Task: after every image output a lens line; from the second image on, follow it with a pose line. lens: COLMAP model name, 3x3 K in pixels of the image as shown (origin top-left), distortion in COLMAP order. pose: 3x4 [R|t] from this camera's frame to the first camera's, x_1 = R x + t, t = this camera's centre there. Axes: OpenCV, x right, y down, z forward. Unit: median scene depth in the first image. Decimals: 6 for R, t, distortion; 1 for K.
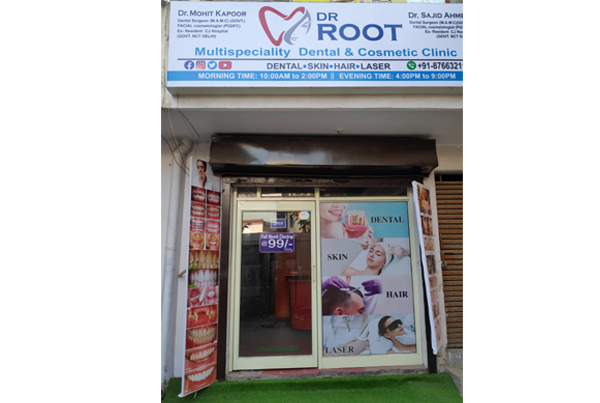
lens RADIAL K [[334.7, 0, 298.5], [0, 334.7, 204.6], [0, 0, 1]] dist [-0.000621, -0.011761]
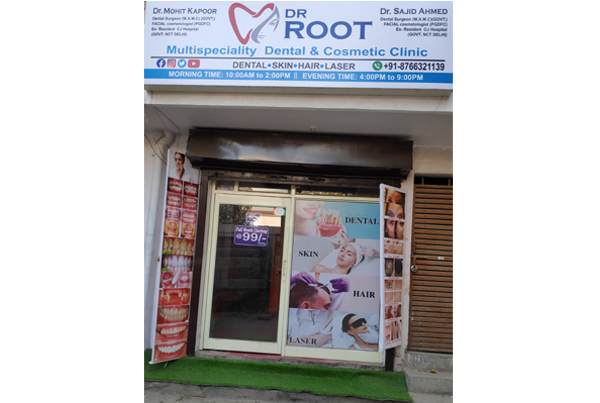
lens RADIAL K [[370.1, 0, 292.7], [0, 370.1, 233.2], [0, 0, 1]] dist [-0.004287, -0.010476]
pose [[0.991205, 0.066710, -0.114289, 0.241640], [-0.055064, 0.993240, 0.102192, -0.023401], [0.120334, -0.095000, 0.988178, -0.147234]]
